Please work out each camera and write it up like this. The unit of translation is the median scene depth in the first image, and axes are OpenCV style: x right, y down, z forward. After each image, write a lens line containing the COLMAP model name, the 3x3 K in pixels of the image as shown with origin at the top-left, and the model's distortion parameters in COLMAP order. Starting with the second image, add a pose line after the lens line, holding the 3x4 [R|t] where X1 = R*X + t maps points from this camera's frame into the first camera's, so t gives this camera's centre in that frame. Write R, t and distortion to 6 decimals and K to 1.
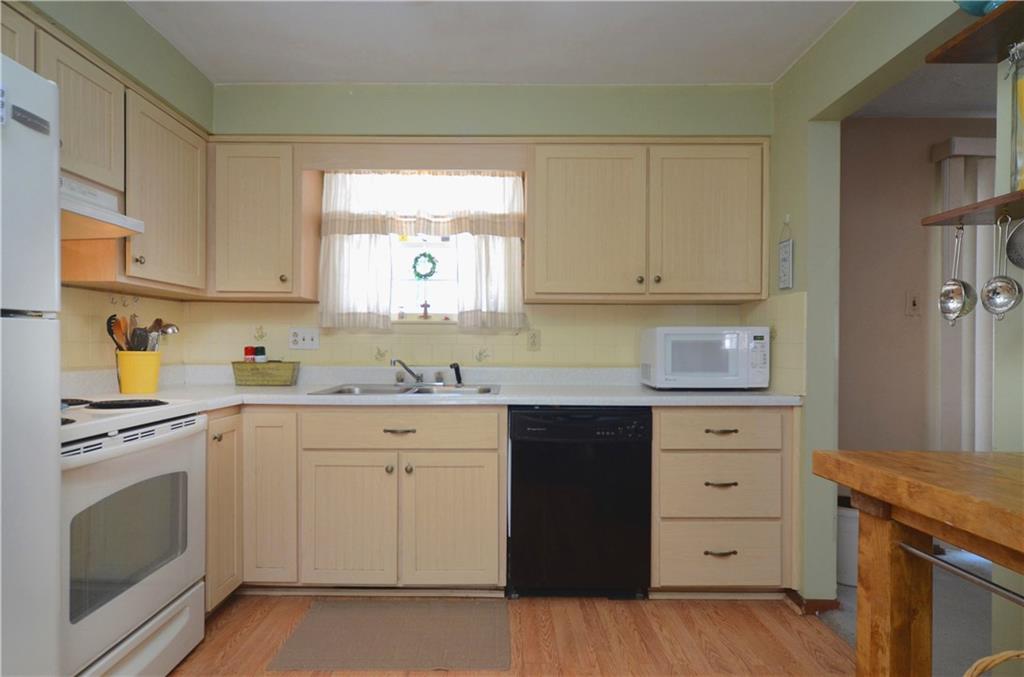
lens RADIAL K [[538.1, 0, 491.5], [0, 538.1, 351.5], [0, 0, 1]] dist [-0.001457, 0.000396]
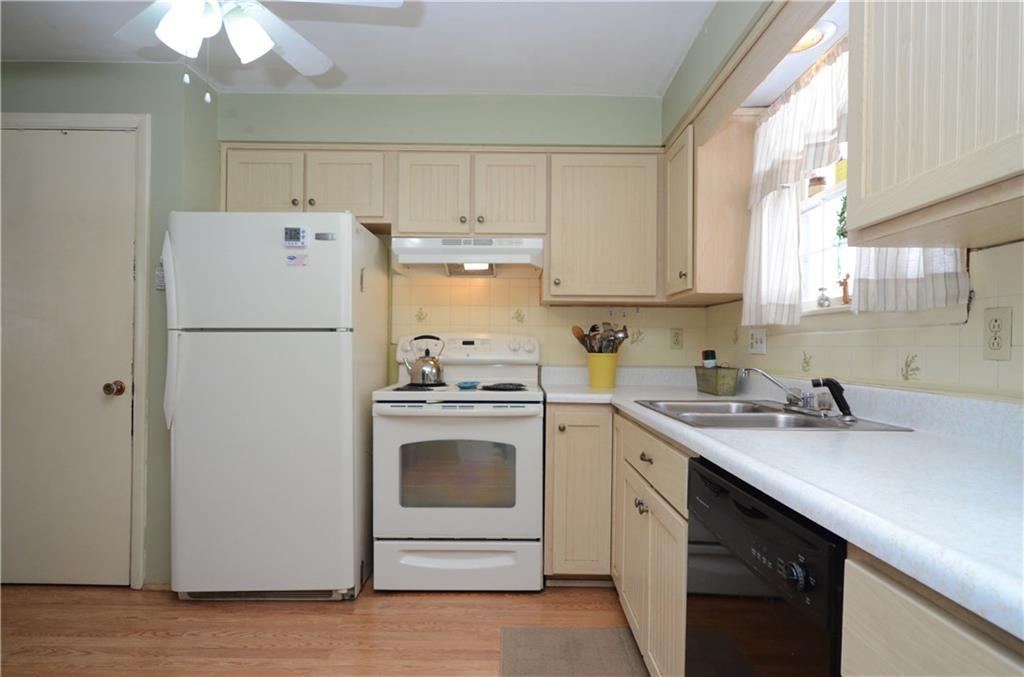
lens RADIAL K [[558.1, 0, 516.3], [0, 558.1, 350.5], [0, 0, 1]] dist [-0.018245, 0.001080]
pose [[0.030972, -0.001499, -0.999519, 0.544980], [-0.020877, 0.999780, -0.002146, 0.000042], [0.999302, 0.020933, 0.030934, 0.690619]]
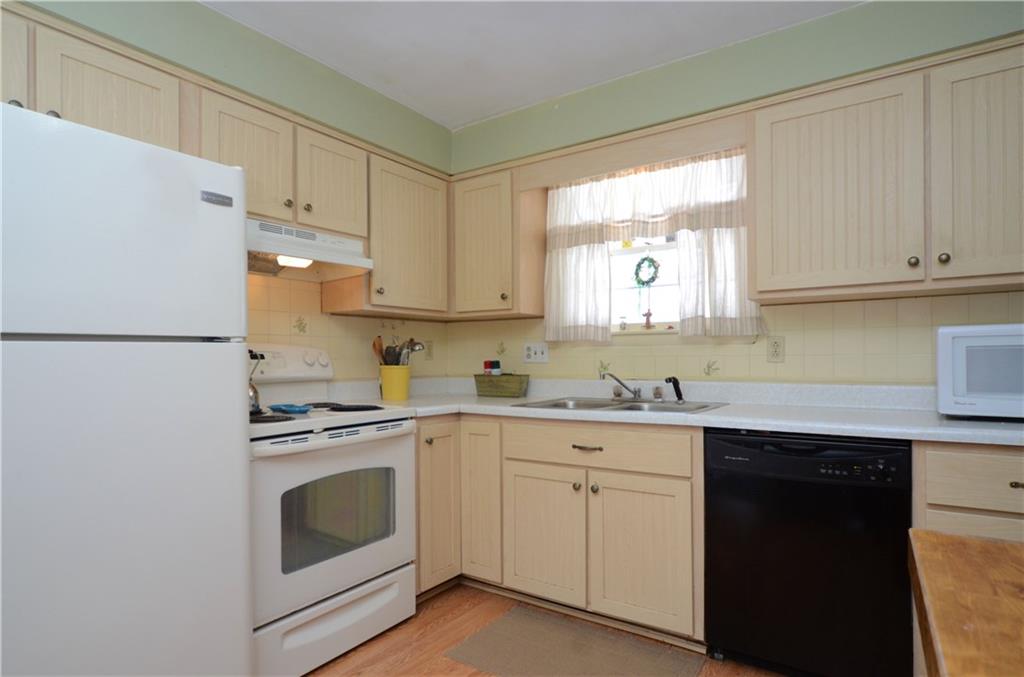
lens RADIAL K [[550.6, 0, 513.1], [0, 550.6, 361.9], [0, 0, 1]] dist [-0.000880, 0.000804]
pose [[0.834411, -0.008389, -0.551079, 0.228398], [0.005727, 0.999962, -0.006551, 0.000860], [0.551113, 0.002311, 0.834427, 0.098512]]
